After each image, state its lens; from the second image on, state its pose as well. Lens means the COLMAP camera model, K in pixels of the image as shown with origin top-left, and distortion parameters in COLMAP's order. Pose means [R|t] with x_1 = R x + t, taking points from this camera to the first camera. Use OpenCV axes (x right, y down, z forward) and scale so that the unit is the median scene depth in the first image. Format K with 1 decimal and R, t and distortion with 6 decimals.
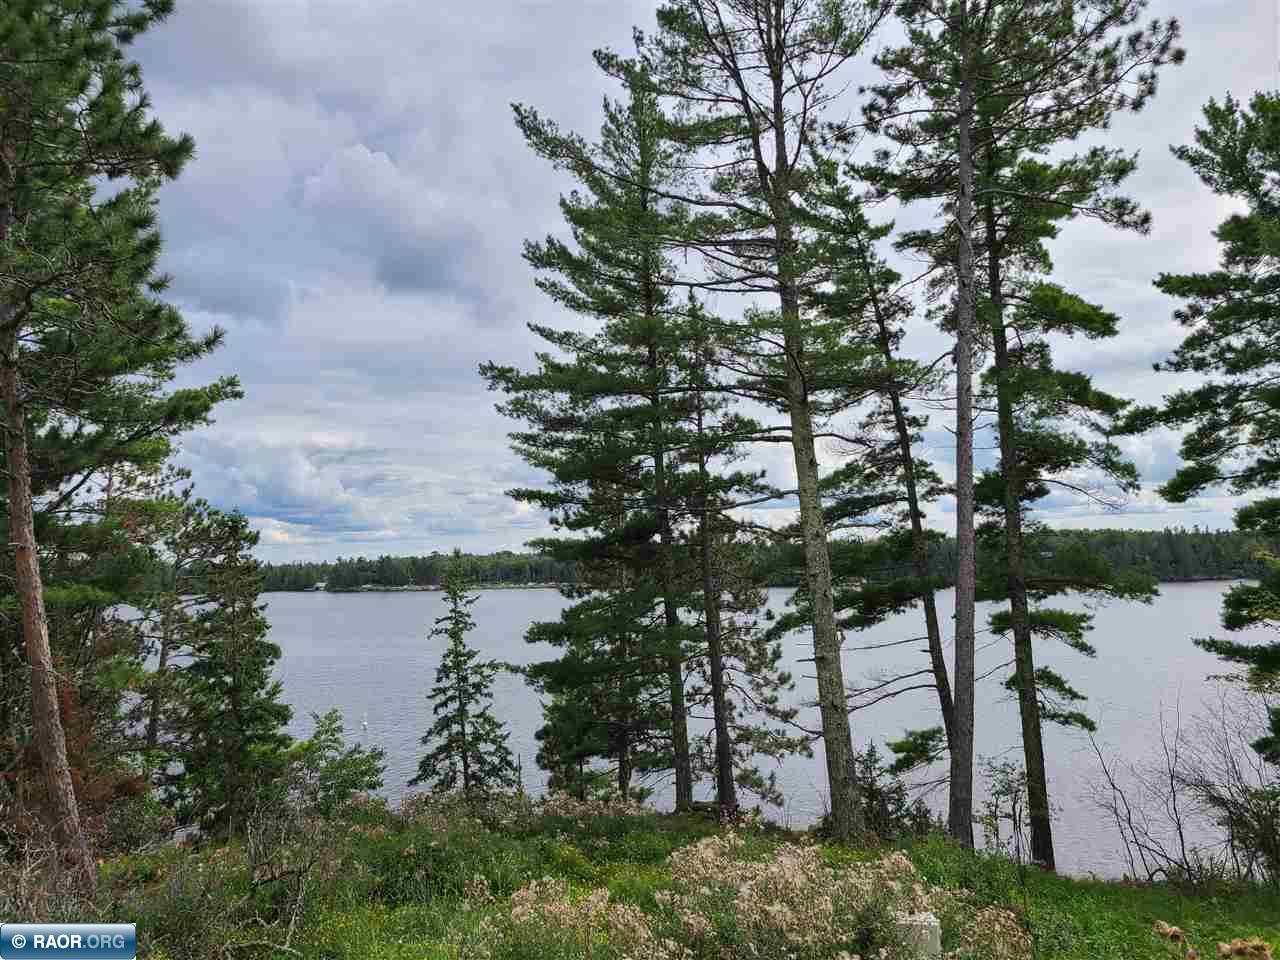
lens RADIAL K [[952.1, 0, 618.6], [0, 952.1, 478.4], [0, 0, 1]] dist [0.048571, -0.042145]
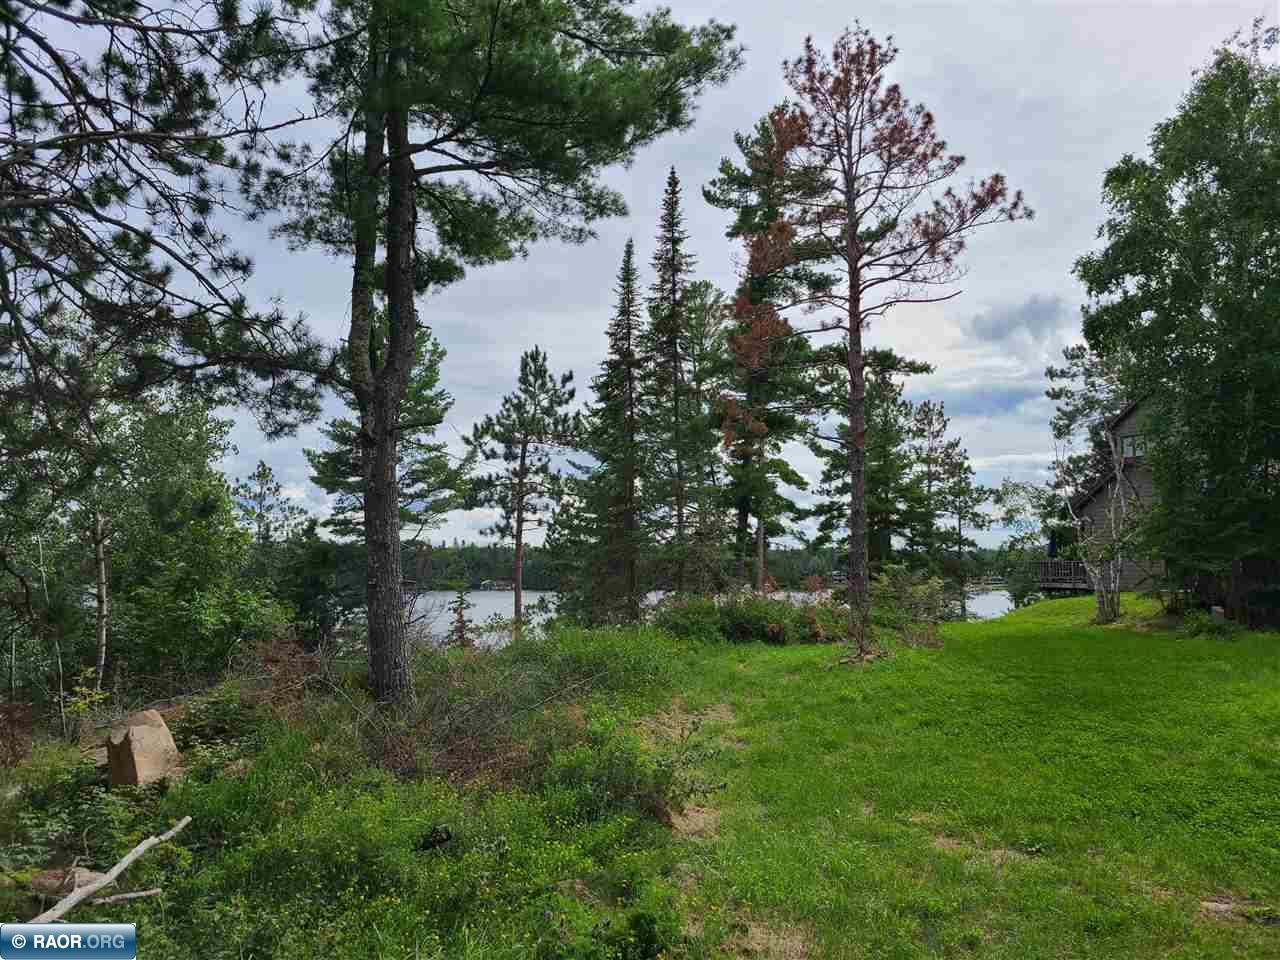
lens RADIAL K [[955.8, 0, 632.4], [0, 955.8, 481.0], [0, 0, 1]] dist [0.057046, -0.036145]
pose [[0.923568, 0.059942, 0.378720, -0.728397], [-0.058472, 0.998170, -0.015392, -0.086627], [-0.378949, -0.007929, 0.925383, -0.979962]]
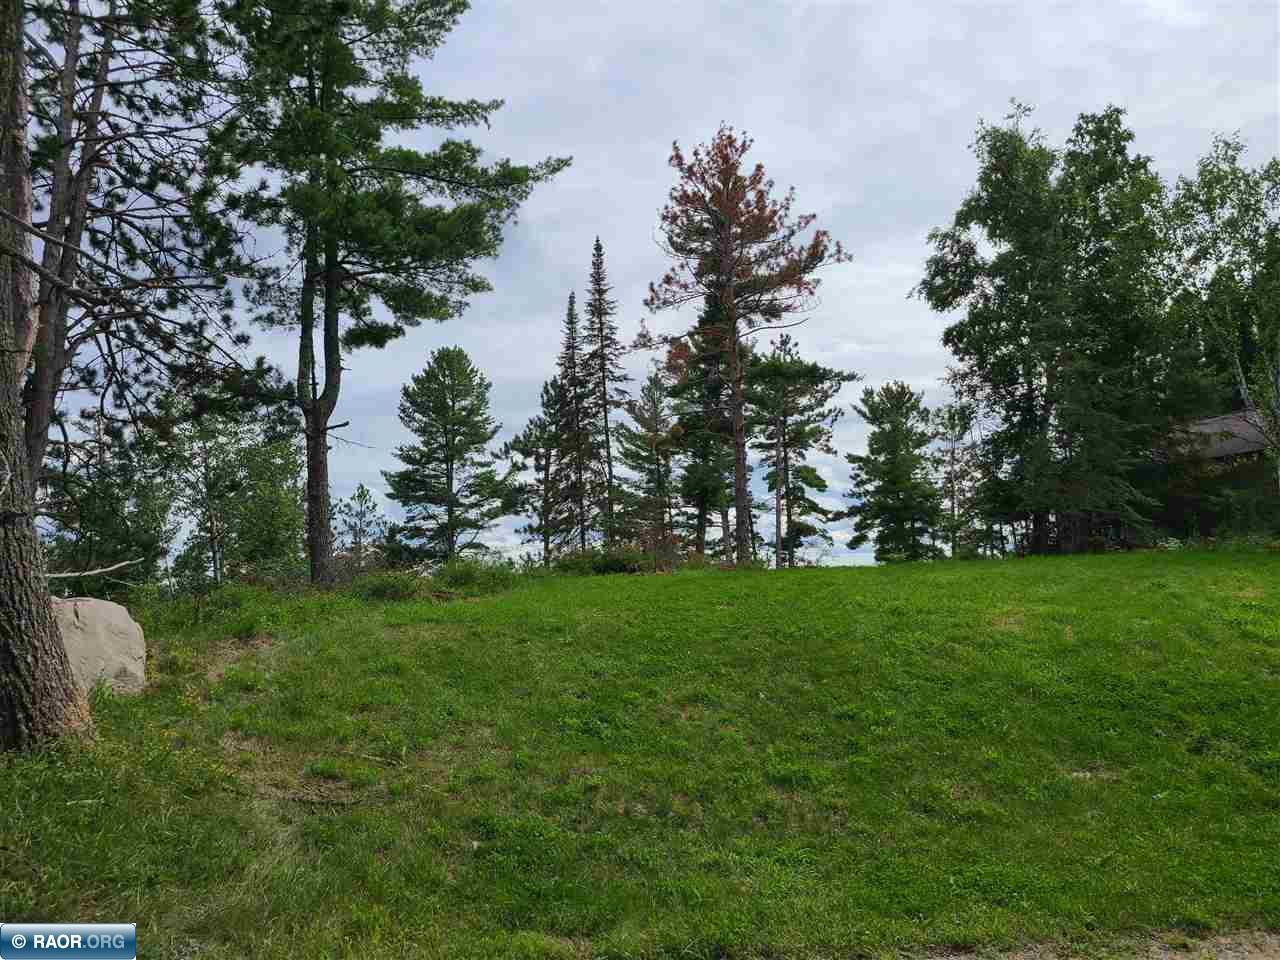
lens RADIAL K [[952.1, 0, 618.6], [0, 952.1, 478.4], [0, 0, 1]] dist [0.048571, -0.042145]
pose [[0.970692, 0.035562, 0.237680, -0.618128], [-0.027099, 0.998880, -0.038780, -0.050592], [-0.238793, 0.031203, 0.970569, -1.308491]]
